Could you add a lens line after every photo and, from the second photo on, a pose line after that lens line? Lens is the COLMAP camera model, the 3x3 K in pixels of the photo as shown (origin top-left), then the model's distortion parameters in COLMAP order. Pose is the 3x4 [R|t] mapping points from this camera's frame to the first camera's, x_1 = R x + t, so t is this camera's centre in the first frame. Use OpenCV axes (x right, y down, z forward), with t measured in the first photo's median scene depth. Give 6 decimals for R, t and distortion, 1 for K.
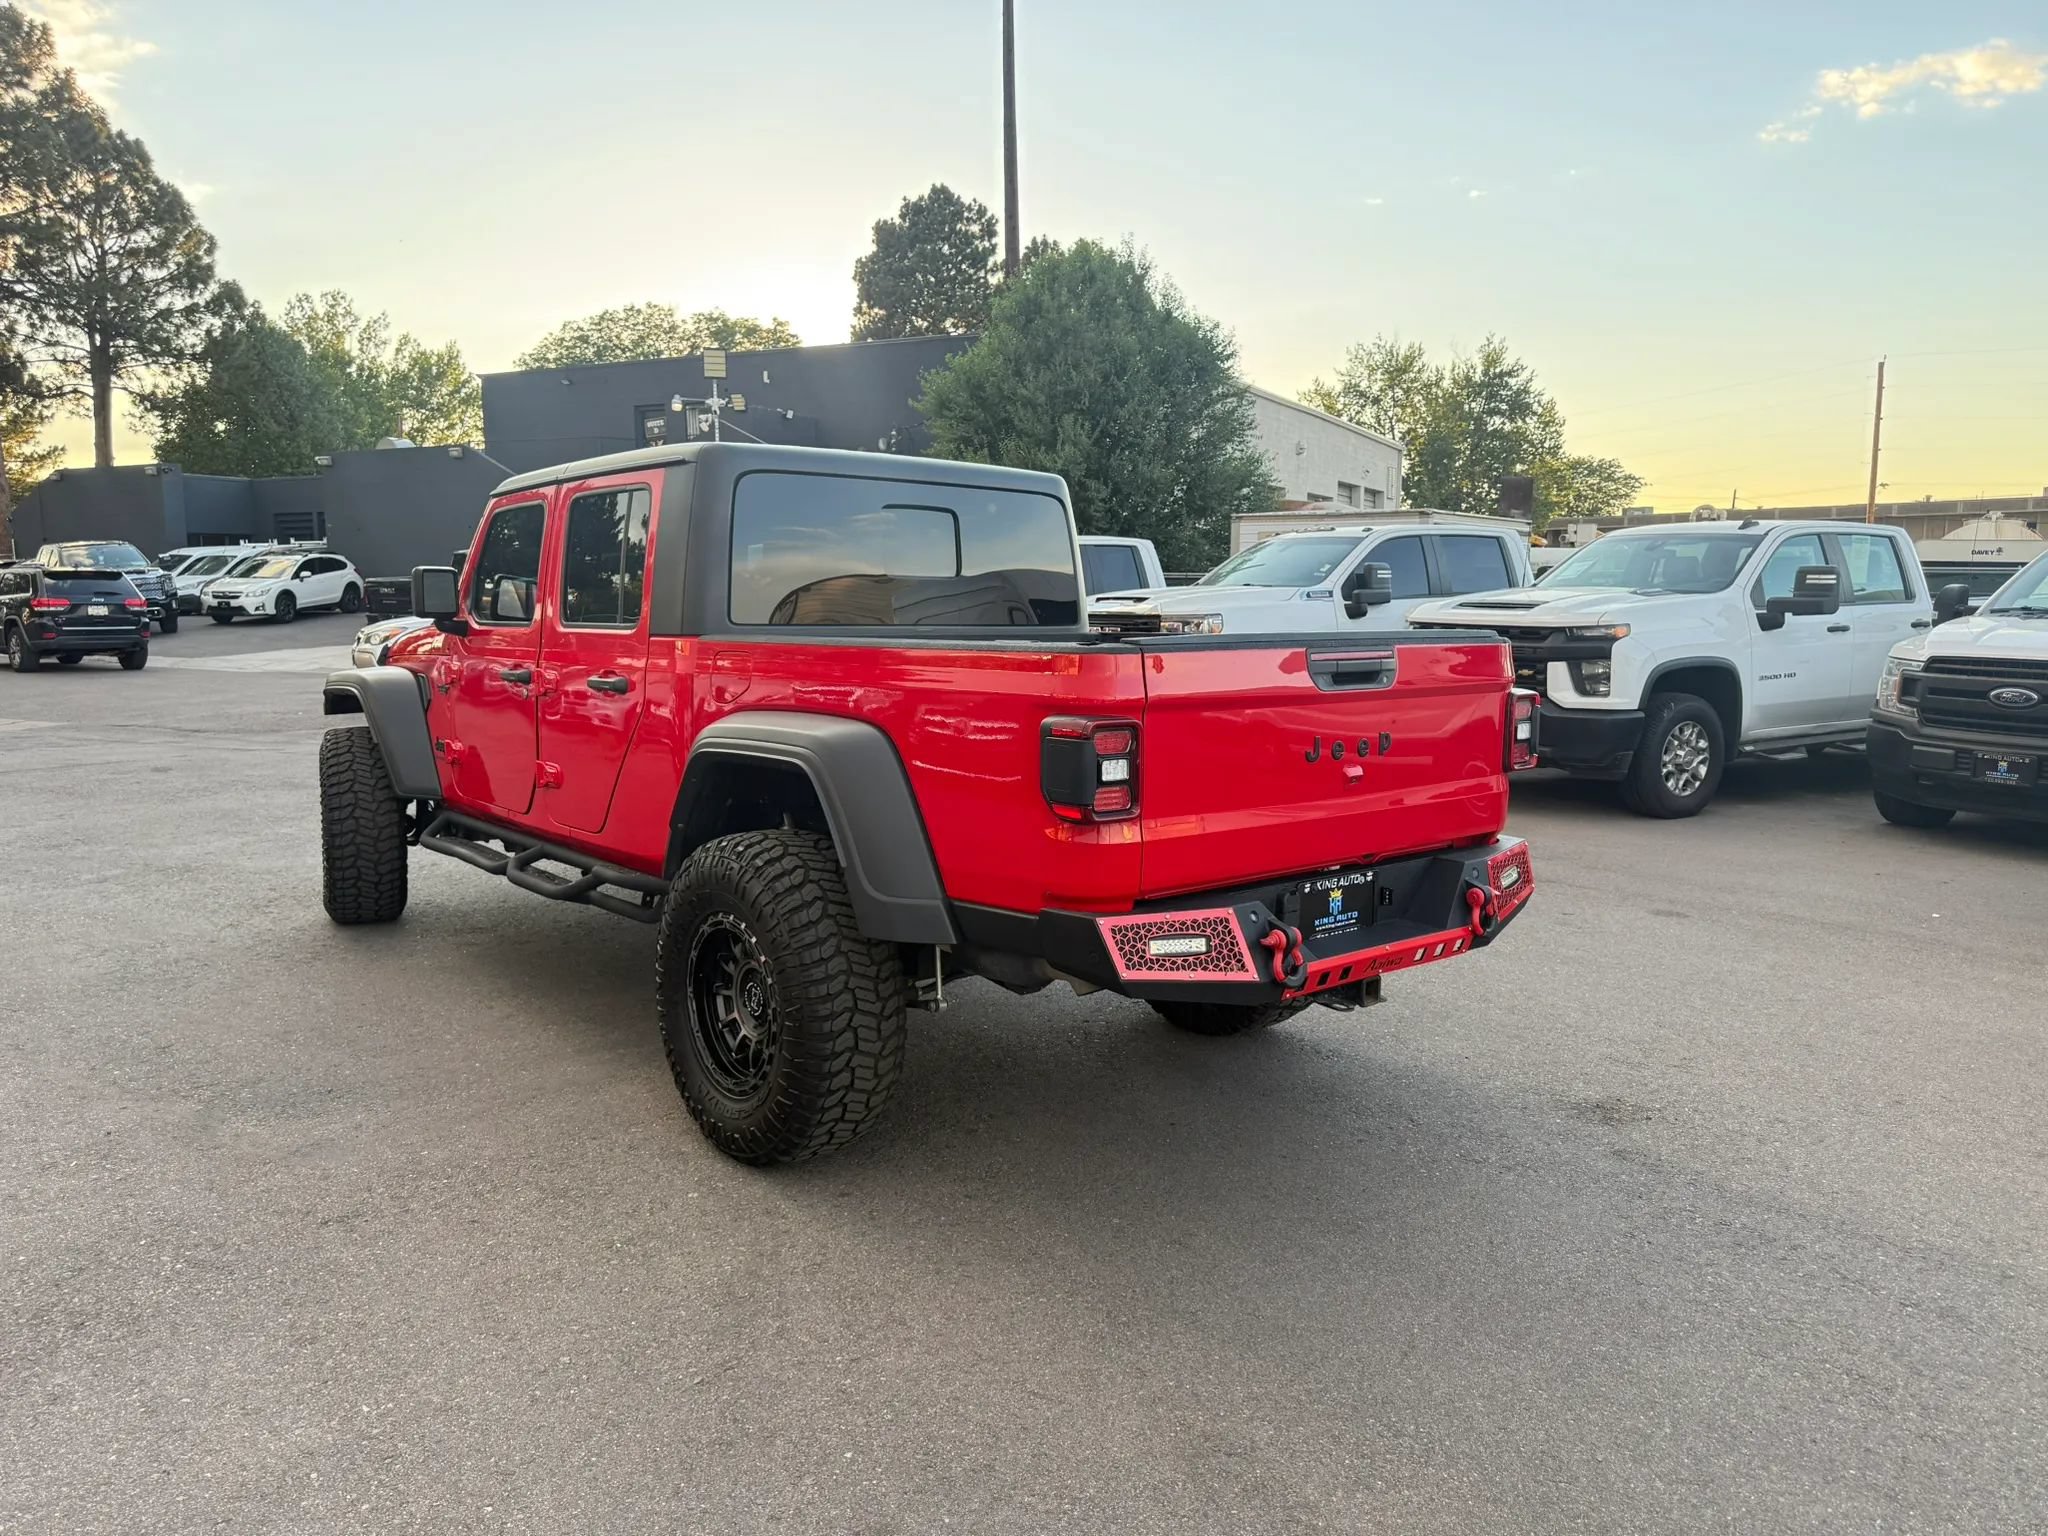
lens RADIAL K [[1441.1, 0, 1022.0], [0, 1441.1, 770.7], [0, 0, 1]] dist [0.104163, -0.147830]
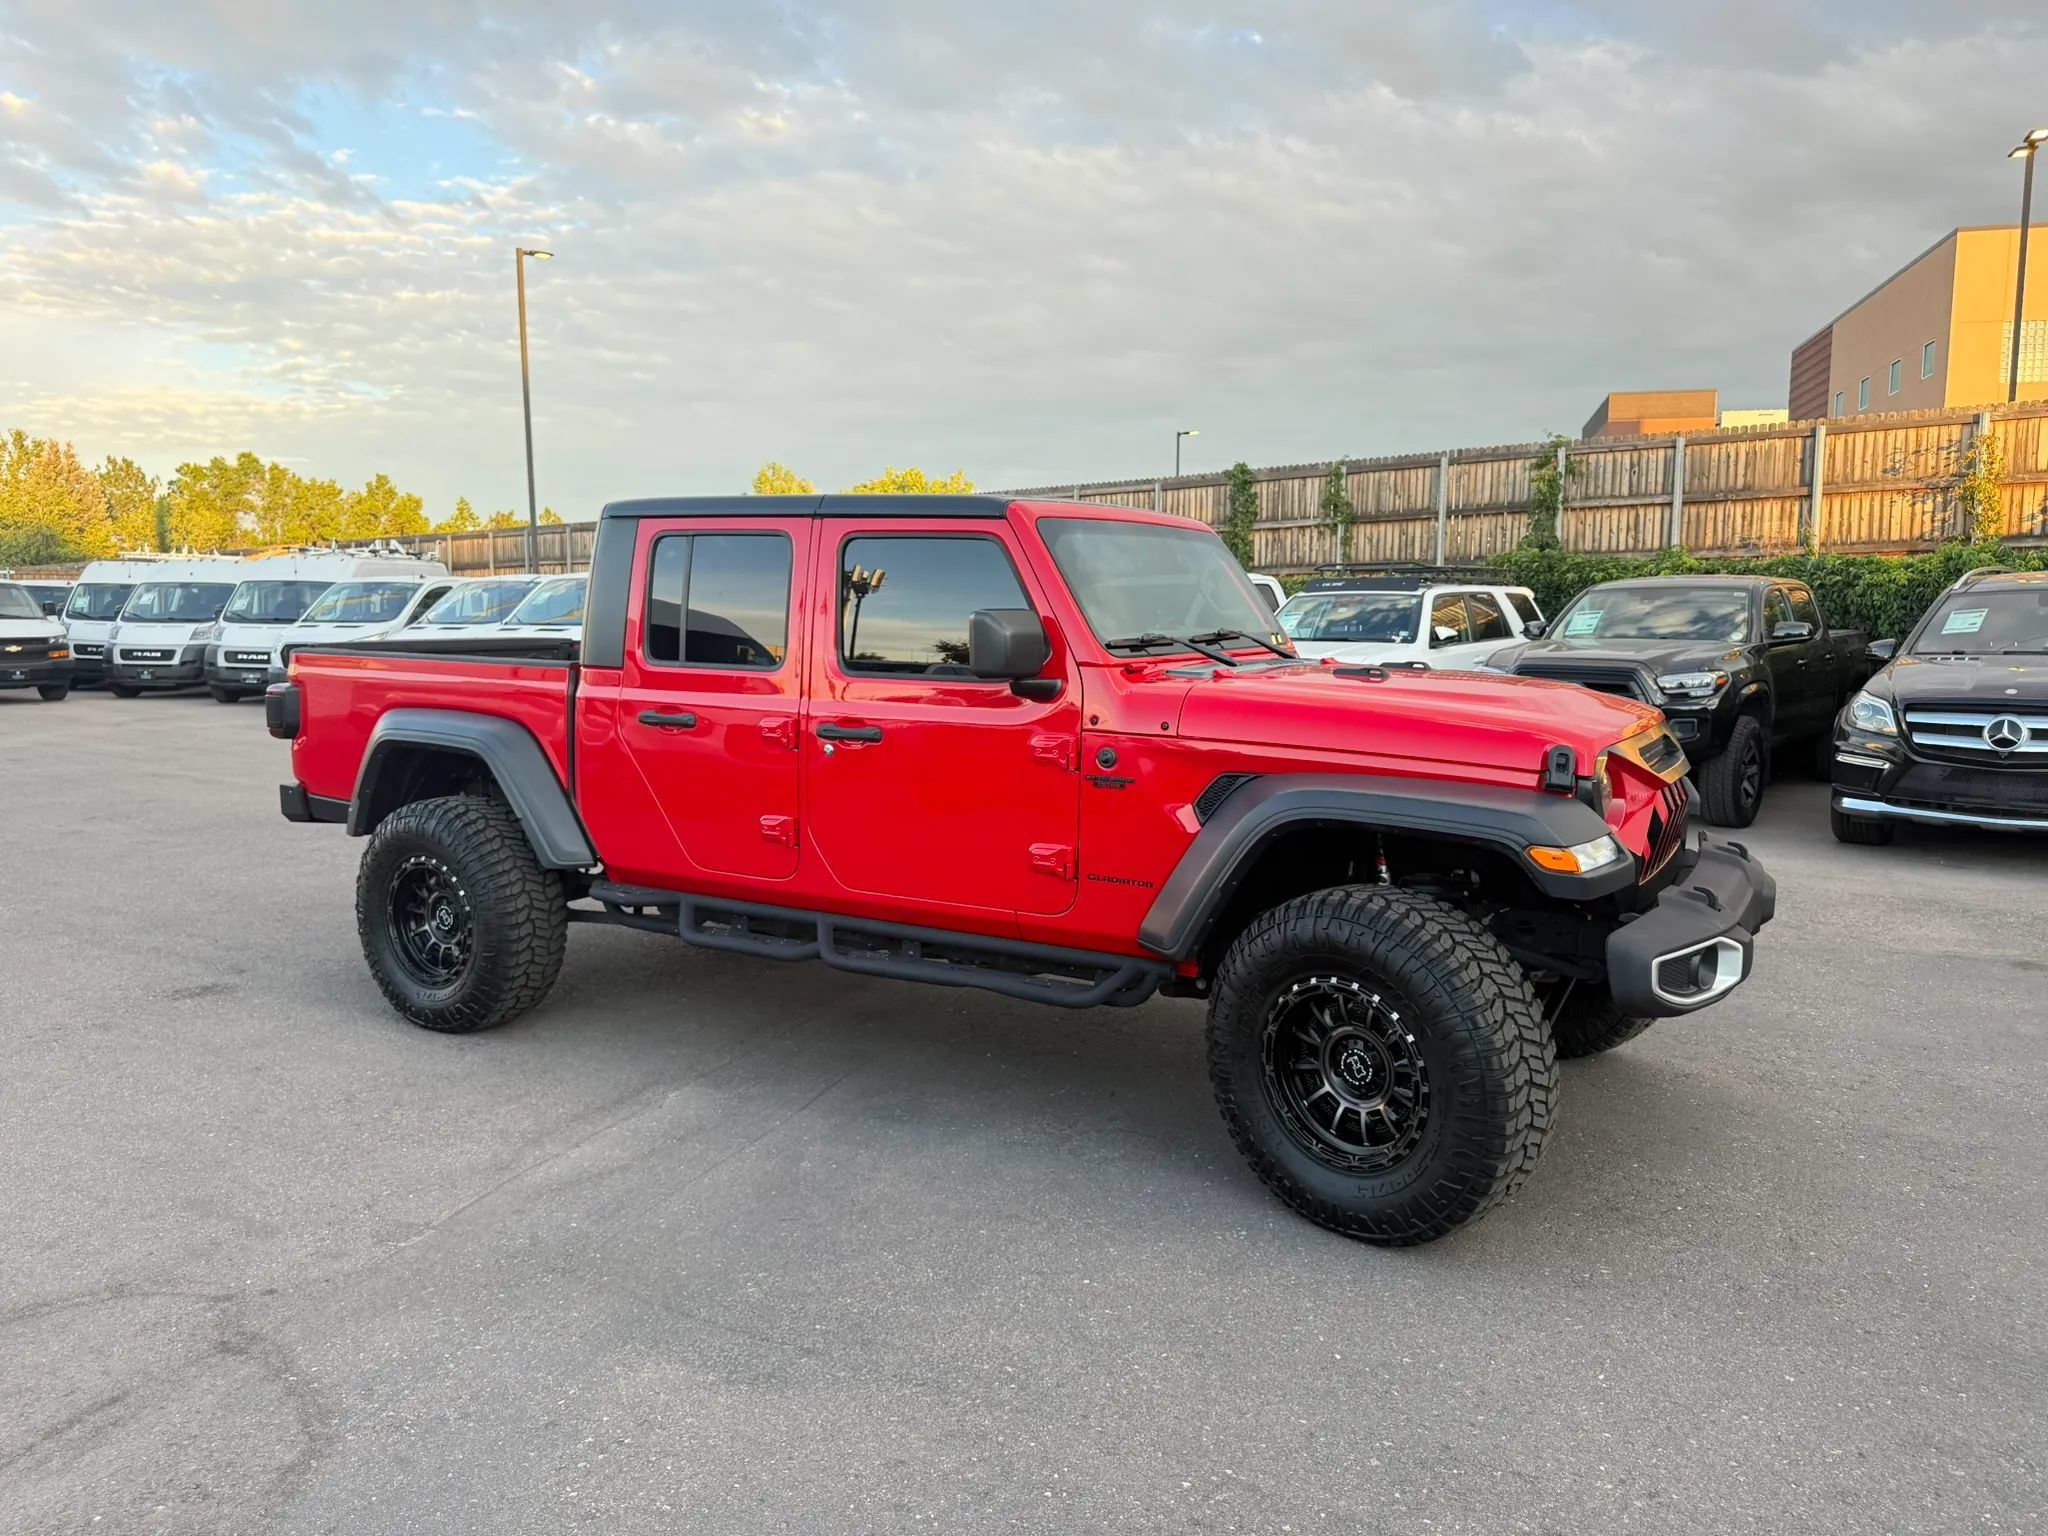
lens RADIAL K [[1442.0, 0, 1023.5], [0, 1442.0, 779.6], [0, 0, 1]] dist [0.082985, -0.100627]
pose [[-0.950058, 0.028346, -0.310782, 0.010095], [-0.046617, 0.971802, 0.231145, -0.037973], [0.308571, 0.234089, -0.921947, 0.293787]]
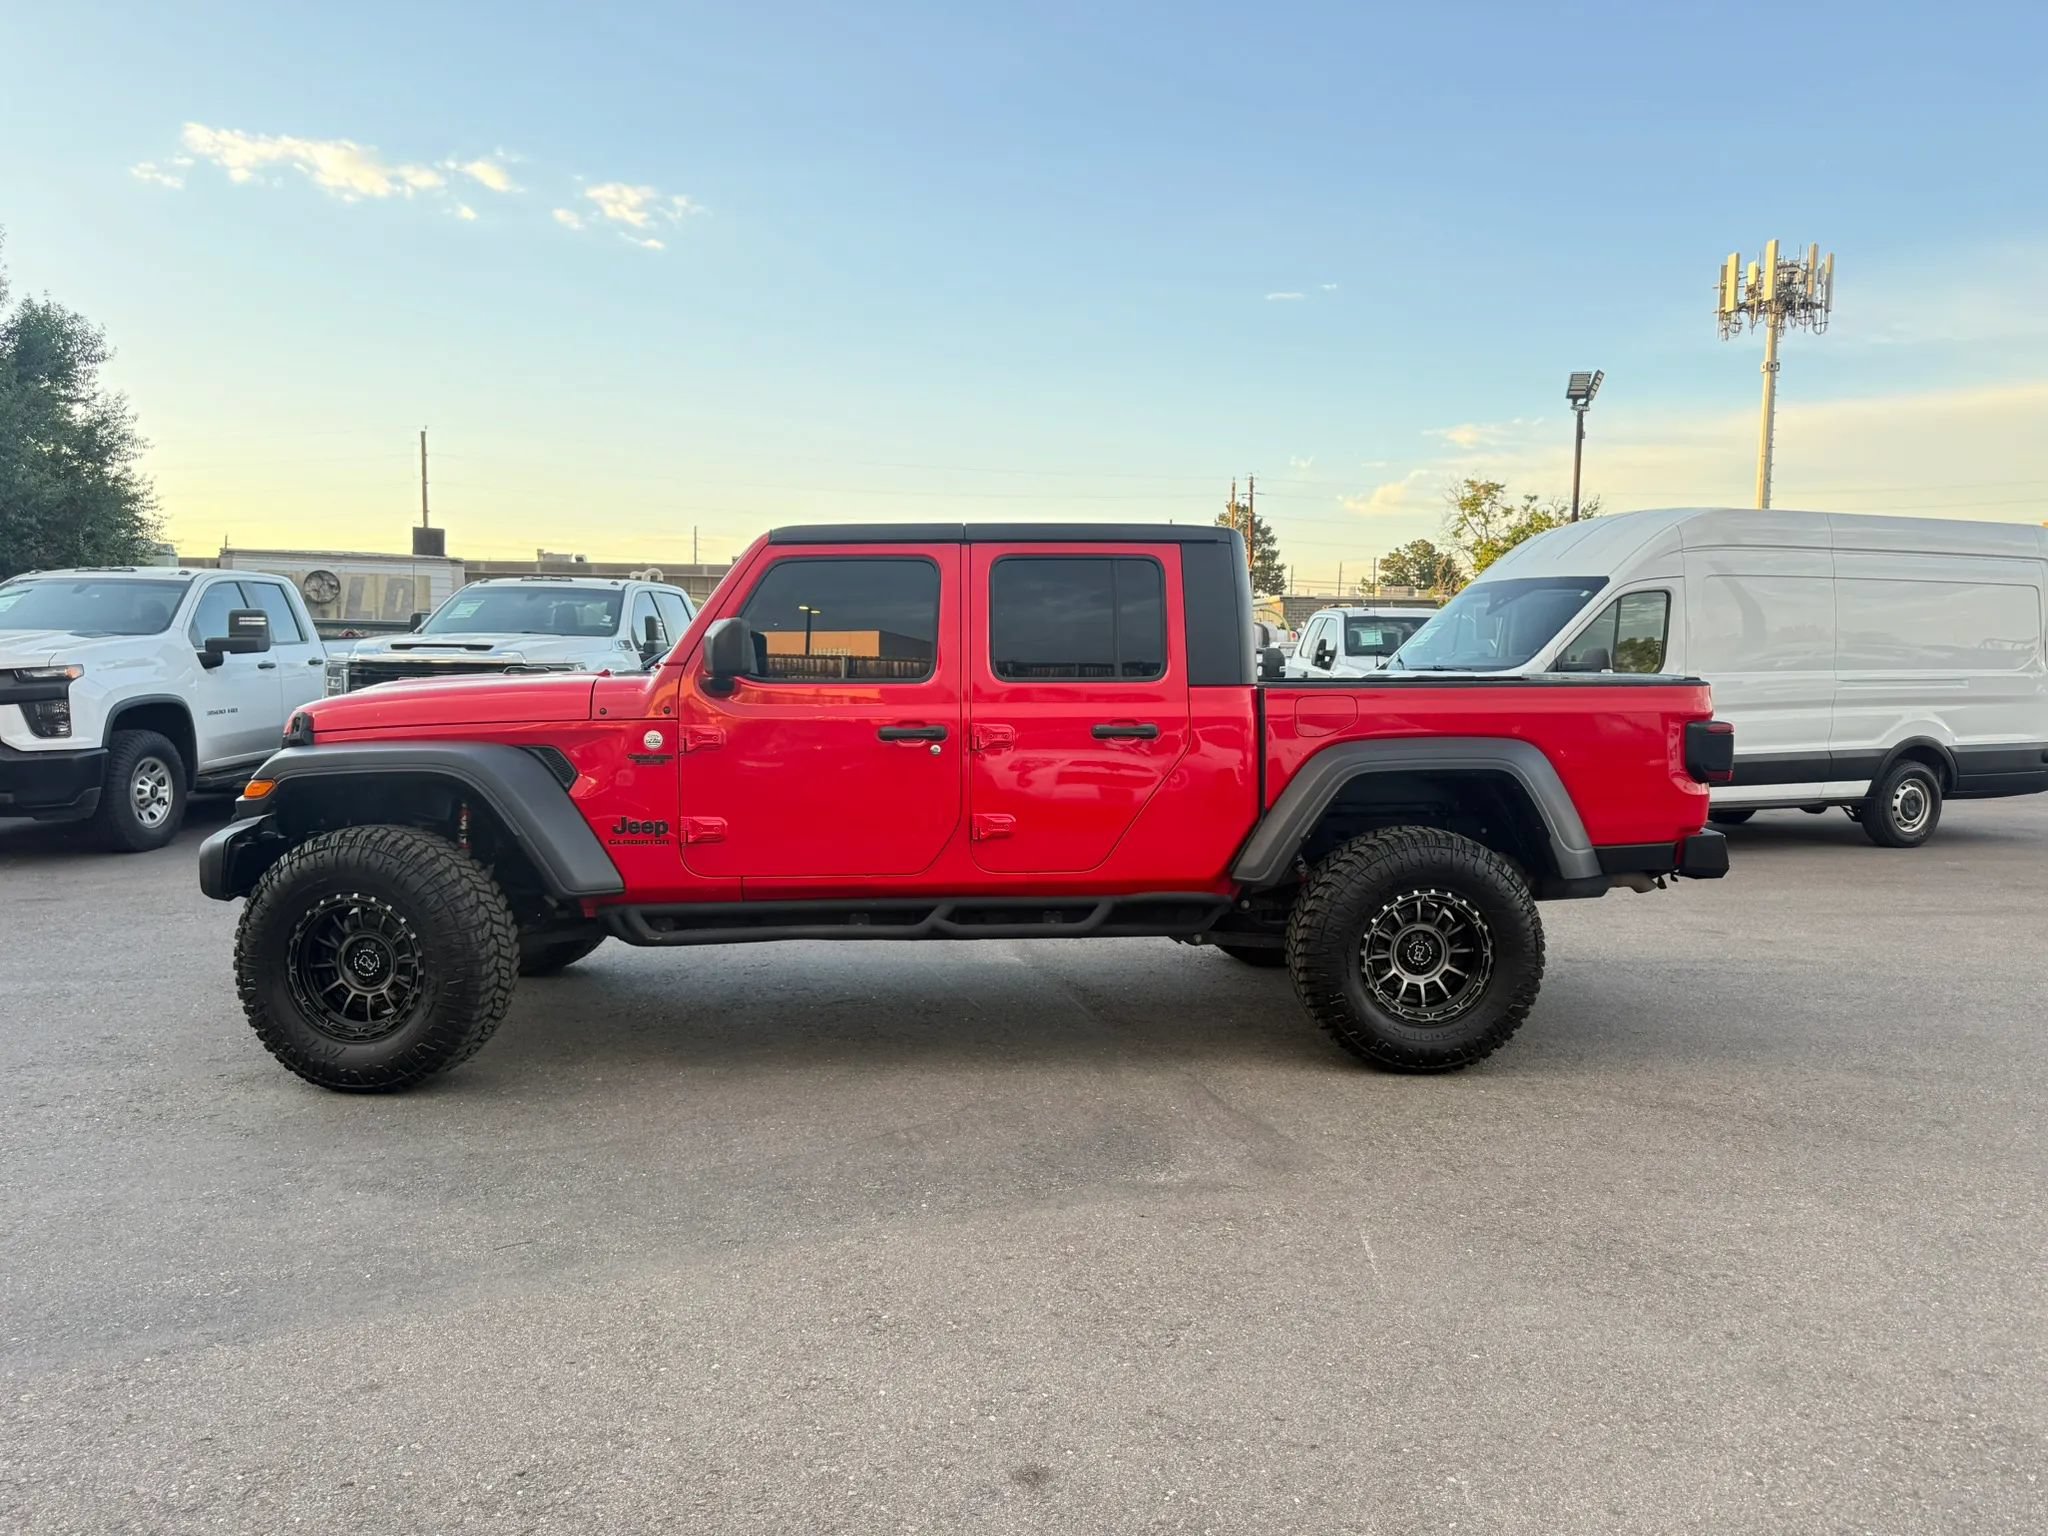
lens RADIAL K [[1473.4, 0, 1019.7], [0, 1473.4, 765.4], [0, 0, 1]] dist [0.010318, -0.002470]
pose [[0.563918, -0.062122, 0.823491, -0.159391], [0.093071, 0.995594, 0.011371, -0.006766], [-0.820570, 0.070231, 0.567215, 0.056128]]
